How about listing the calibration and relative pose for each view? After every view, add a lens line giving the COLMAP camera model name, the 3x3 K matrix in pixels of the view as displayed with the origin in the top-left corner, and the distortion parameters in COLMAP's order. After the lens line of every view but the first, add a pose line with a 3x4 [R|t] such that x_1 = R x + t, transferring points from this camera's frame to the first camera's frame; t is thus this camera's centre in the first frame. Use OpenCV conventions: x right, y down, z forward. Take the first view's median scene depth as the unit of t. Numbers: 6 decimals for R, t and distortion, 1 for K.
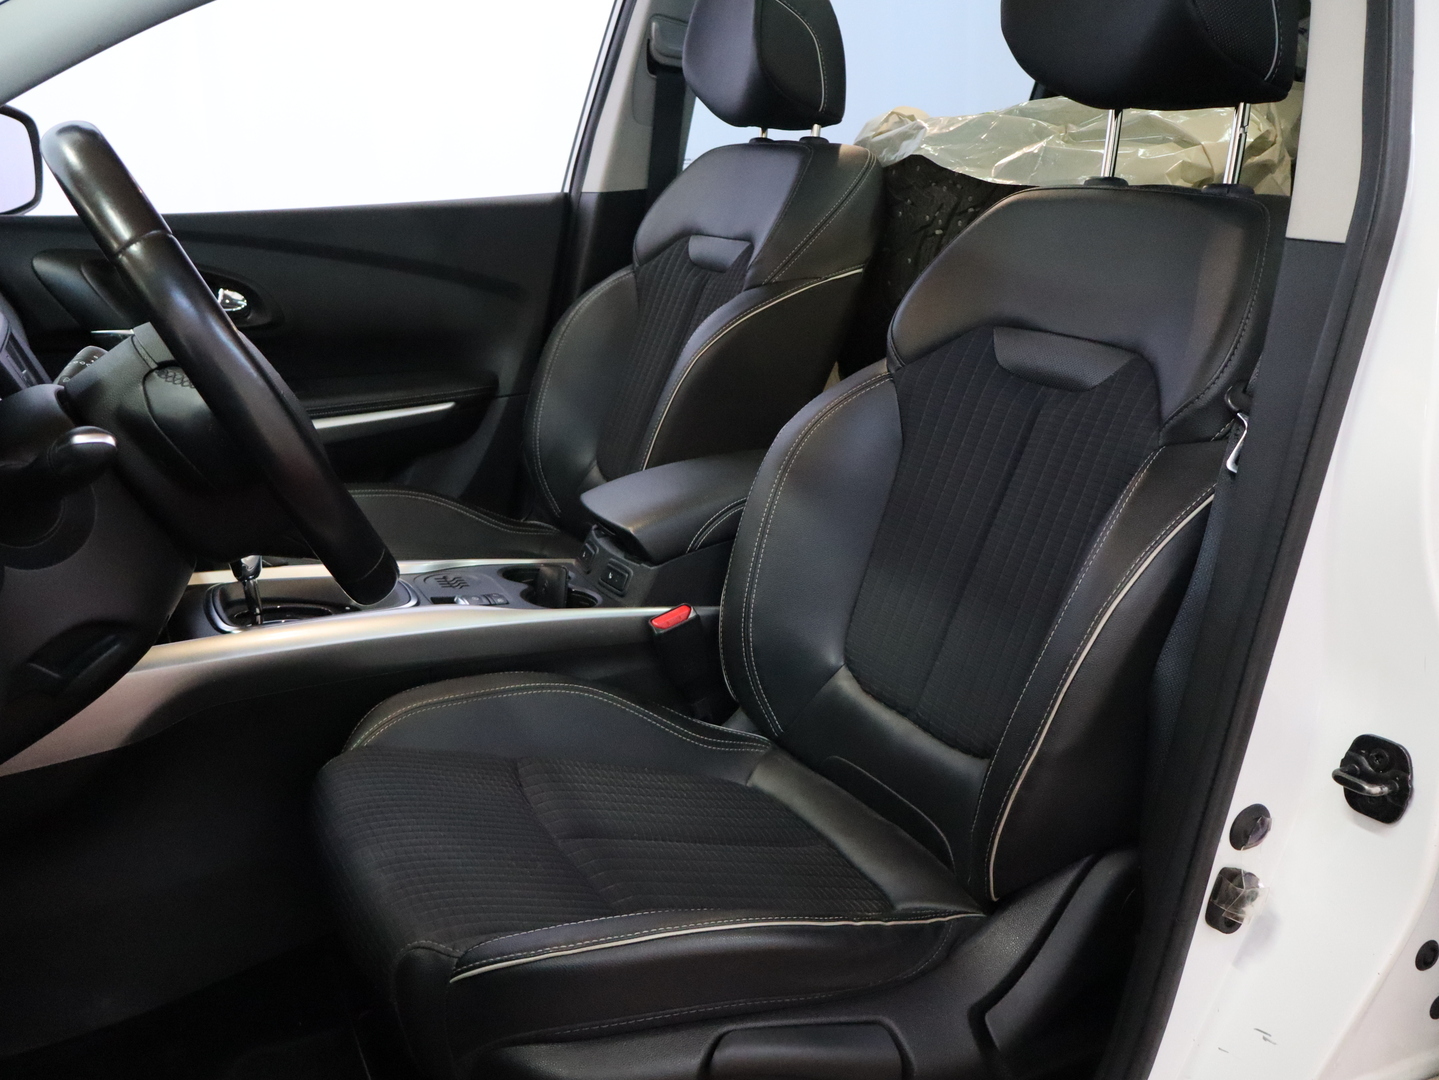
lens RADIAL K [[1357.8, 0, 719.5], [0, 1357.8, 540.0], [0, 0, 1]] dist [0.004731, -0.003653]
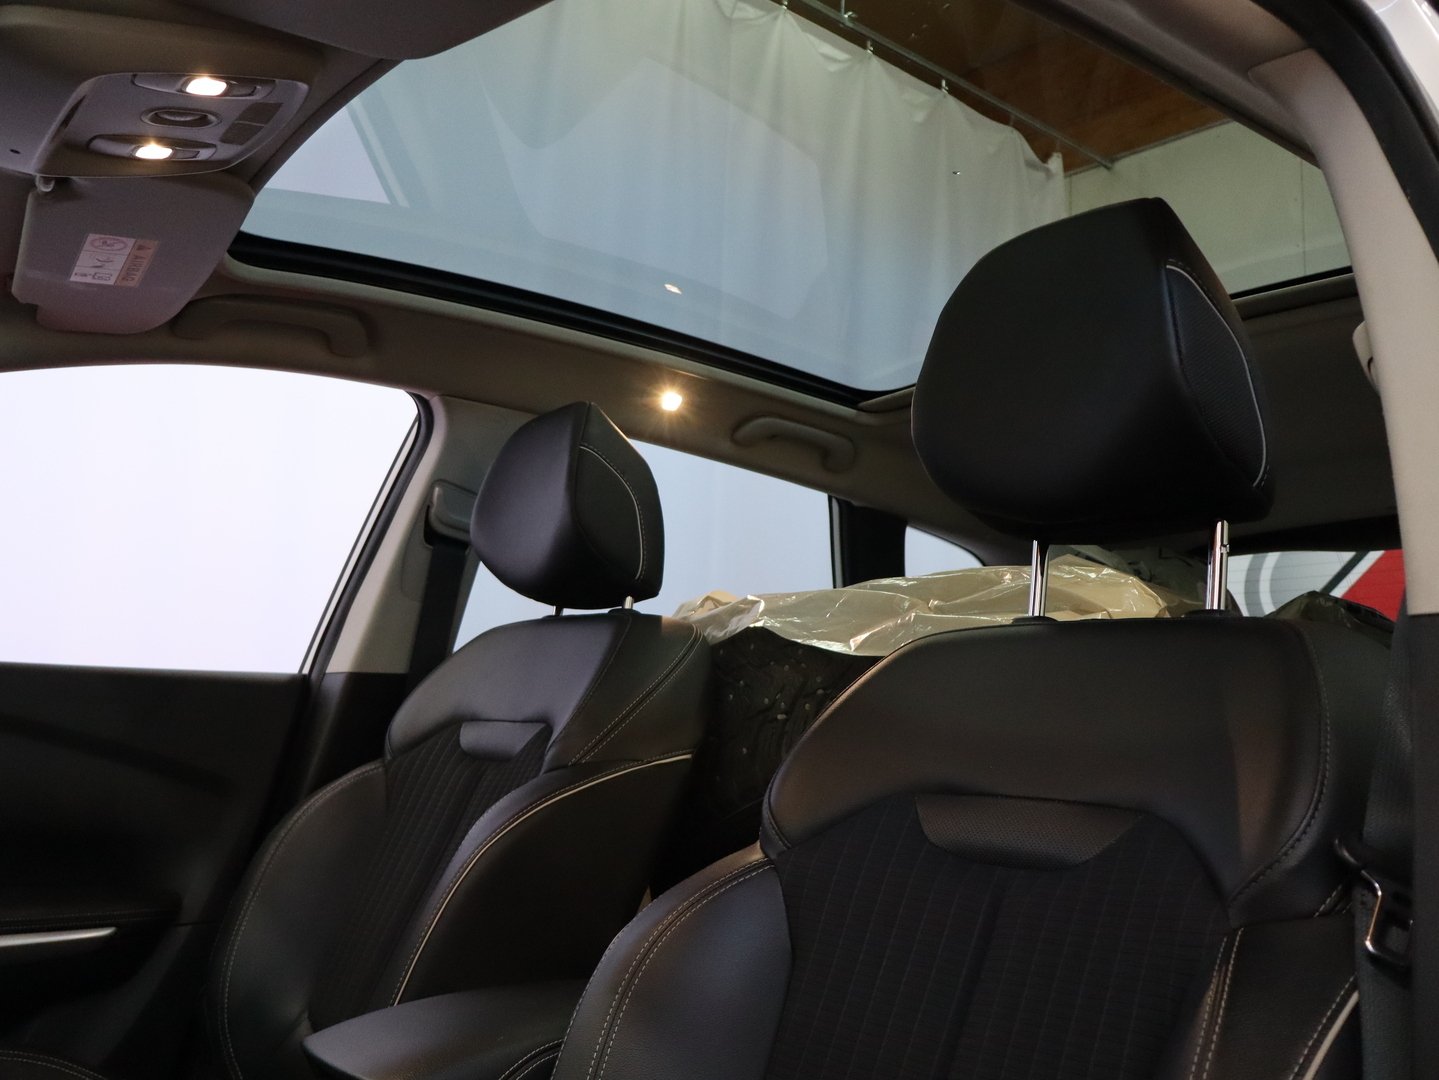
lens RADIAL K [[1357.8, 0, 719.5], [0, 1357.8, 540.0], [0, 0, 1]] dist [0.004731, -0.003653]
pose [[0.975011, 0.088311, 0.203849, -0.049990], [0.006380, 0.906084, -0.423049, 0.024154], [-0.222064, 0.413778, 0.882879, 0.213984]]
